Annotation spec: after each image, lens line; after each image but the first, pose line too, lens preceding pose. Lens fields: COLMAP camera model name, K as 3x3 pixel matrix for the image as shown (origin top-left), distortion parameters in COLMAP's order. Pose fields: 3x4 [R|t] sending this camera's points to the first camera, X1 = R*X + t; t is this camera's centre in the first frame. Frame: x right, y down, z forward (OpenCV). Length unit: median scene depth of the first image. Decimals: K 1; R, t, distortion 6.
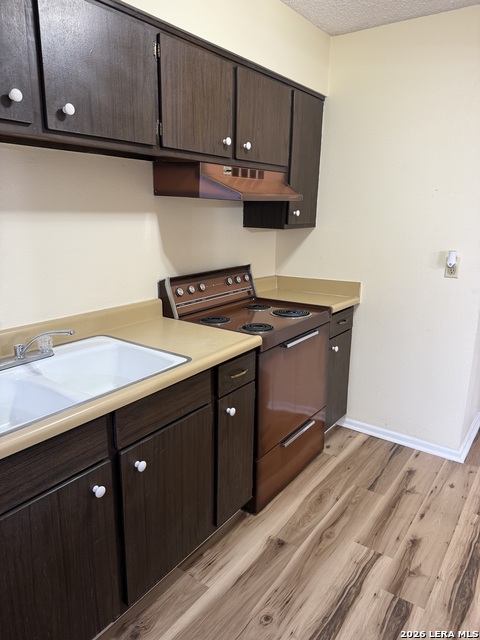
lens RADIAL K [[447.2, 0, 237.8], [0, 447.2, 320.7], [0, 0, 1]] dist [0.009942, -0.025277]
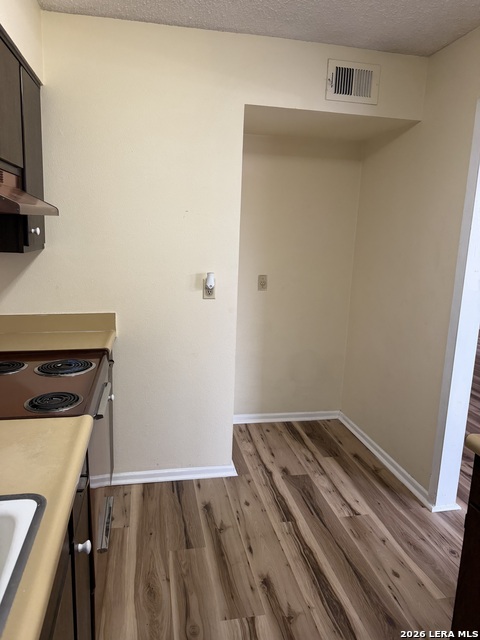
lens RADIAL K [[447.2, 0, 237.7], [0, 447.2, 317.5], [0, 0, 1]] dist [0.009942, -0.025277]
pose [[0.671244, -0.123384, 0.730895, -0.207110], [0.145265, 0.988825, 0.033516, -0.077357], [-0.726863, 0.083677, 0.681666, 0.270110]]
